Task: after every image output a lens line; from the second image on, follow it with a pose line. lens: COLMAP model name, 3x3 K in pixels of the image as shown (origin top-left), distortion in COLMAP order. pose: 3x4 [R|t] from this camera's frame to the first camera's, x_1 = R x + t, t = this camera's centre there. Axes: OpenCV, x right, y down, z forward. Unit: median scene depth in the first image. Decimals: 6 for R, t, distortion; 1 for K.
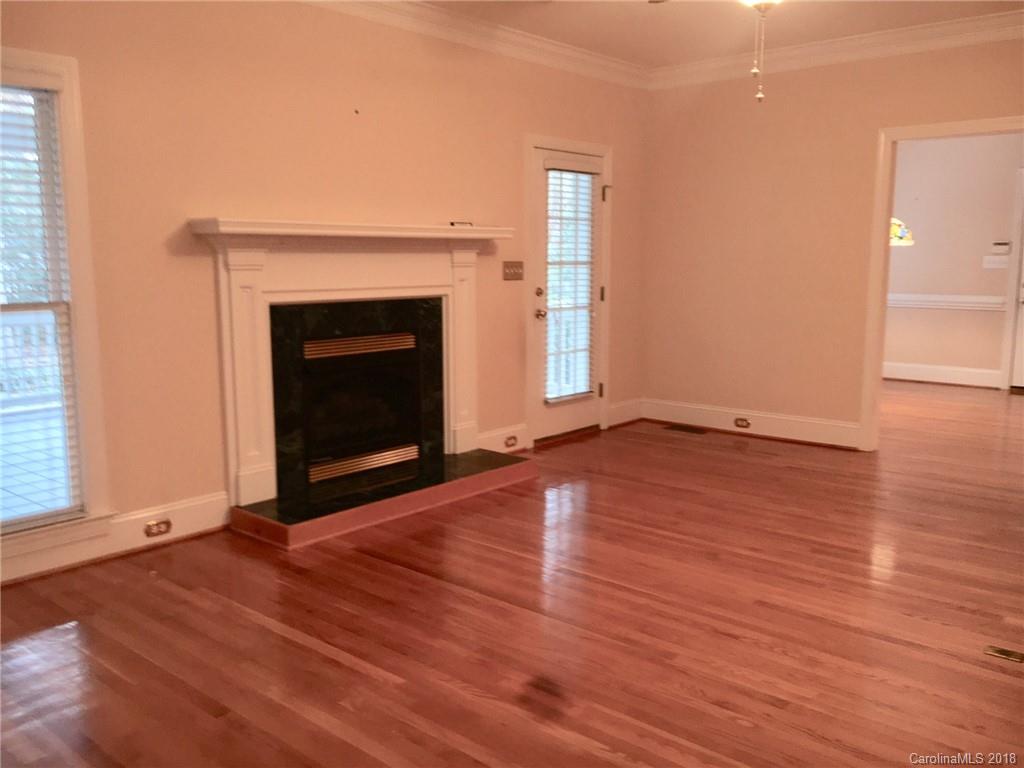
lens RADIAL K [[868.8, 0, 513.3], [0, 868.8, 383.9], [0, 0, 1]] dist [0.101437, 0.002162]
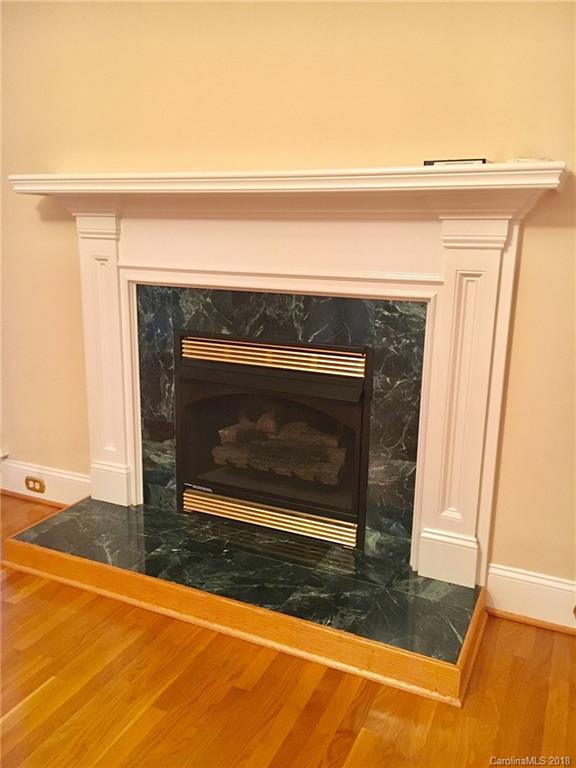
lens RADIAL K [[651.6, 0, 287.7], [0, 651.6, 384.2], [0, 0, 1]] dist [0.101437, 0.002162]
pose [[0.268261, 0.226638, -0.936307, 0.340723], [-0.155278, 0.969396, 0.190158, -0.130960], [0.950750, 0.094376, 0.295243, 0.911499]]
